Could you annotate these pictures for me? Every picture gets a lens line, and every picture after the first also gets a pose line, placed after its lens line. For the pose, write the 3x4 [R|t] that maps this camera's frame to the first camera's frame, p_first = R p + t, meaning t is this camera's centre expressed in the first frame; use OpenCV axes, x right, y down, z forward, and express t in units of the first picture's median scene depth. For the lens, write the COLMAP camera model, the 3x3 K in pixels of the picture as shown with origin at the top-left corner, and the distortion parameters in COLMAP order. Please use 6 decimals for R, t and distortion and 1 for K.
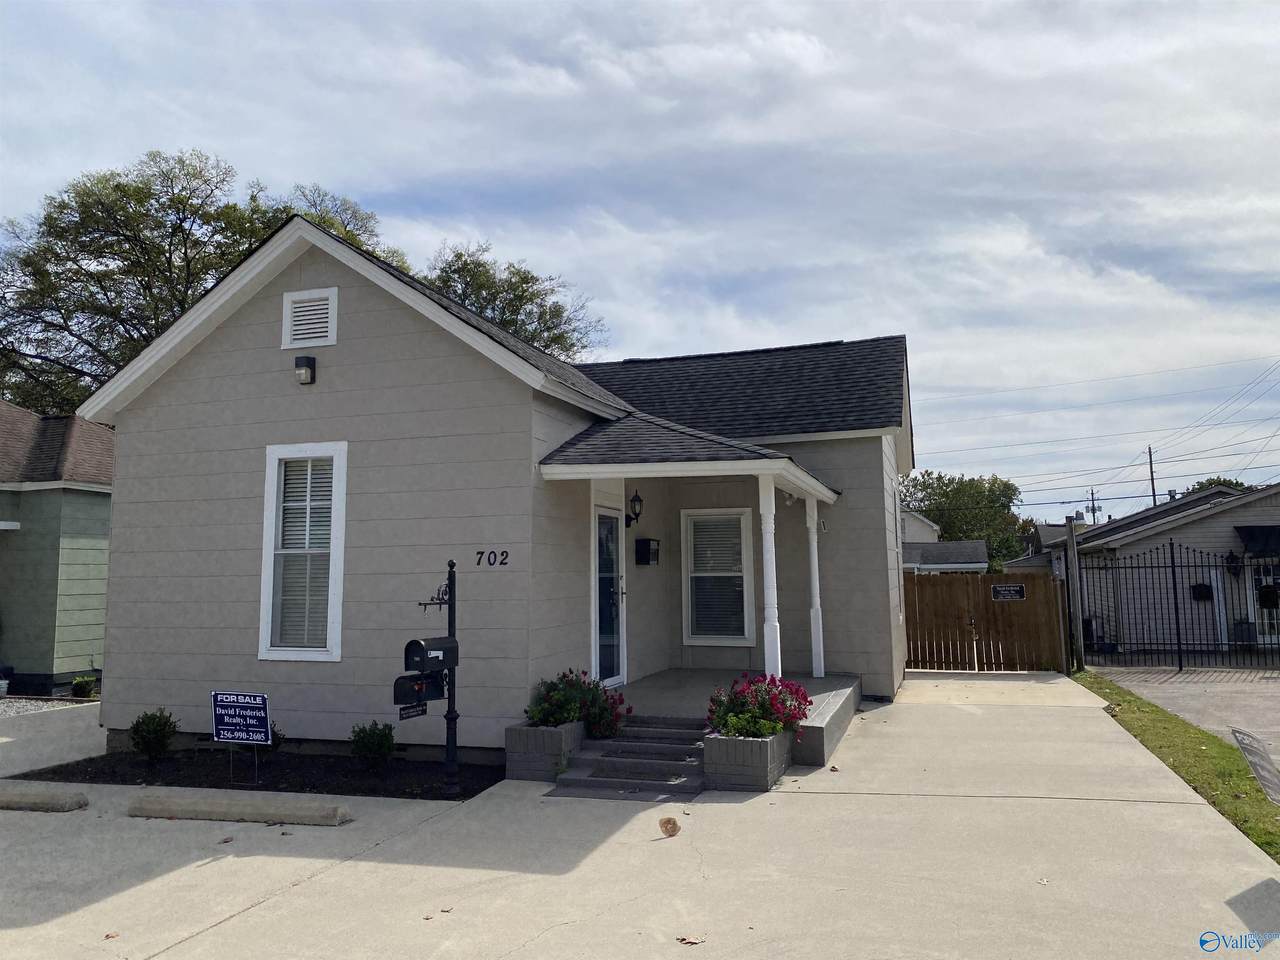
lens RADIAL K [[968.3, 0, 641.6], [0, 968.3, 477.2], [0, 0, 1]] dist [-0.012801, 0.040306]
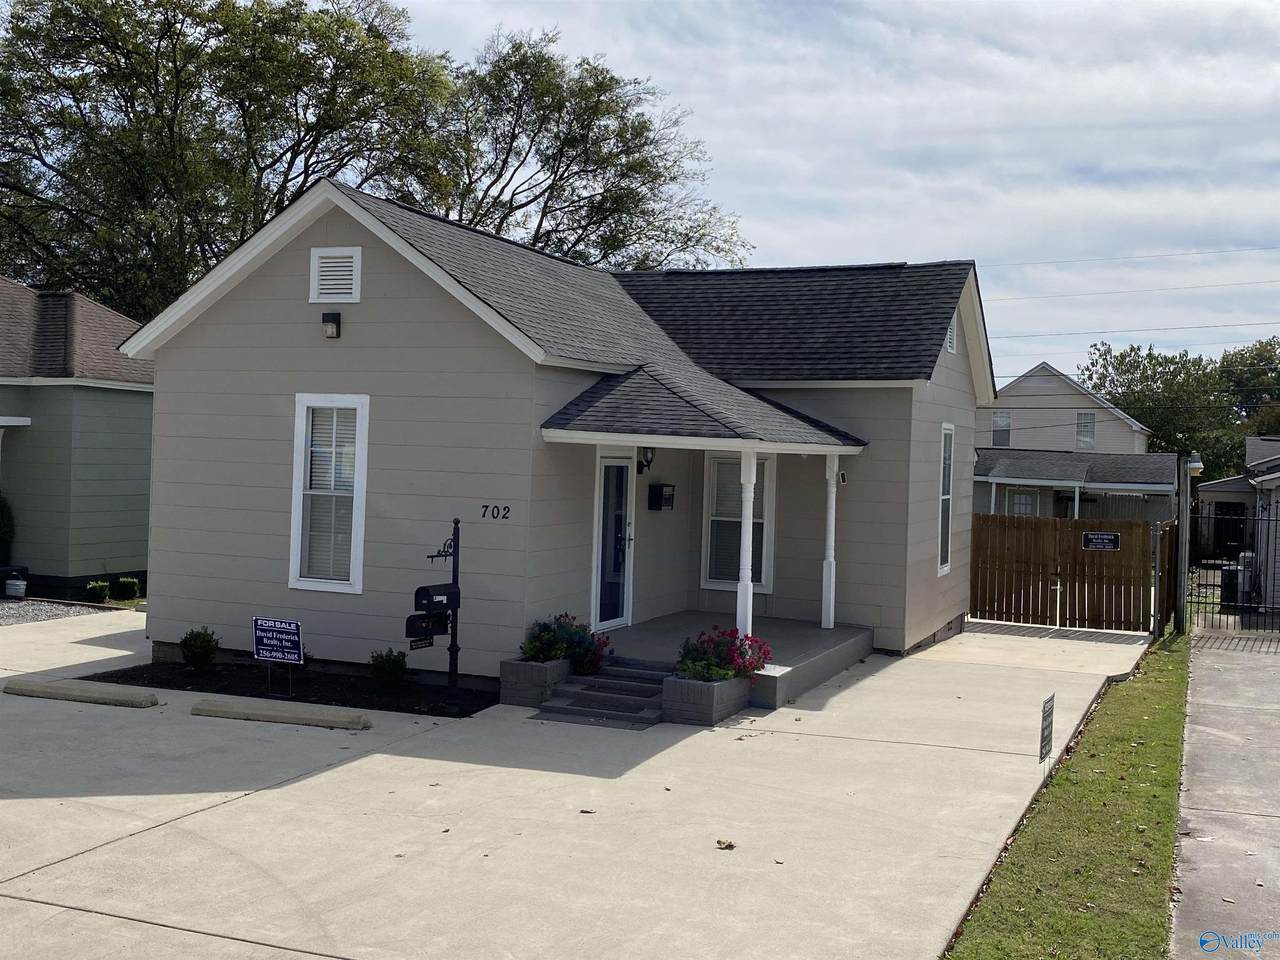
lens RADIAL K [[1369.0, 0, 663.0], [0, 1369.0, 489.0], [0, 0, 1]] dist [0.038121, 0.000000]
pose [[0.995508, 0.046515, -0.082460, 0.149430], [-0.035570, 0.990934, 0.129557, -0.138149], [0.087739, -0.126042, 0.988137, -0.485000]]
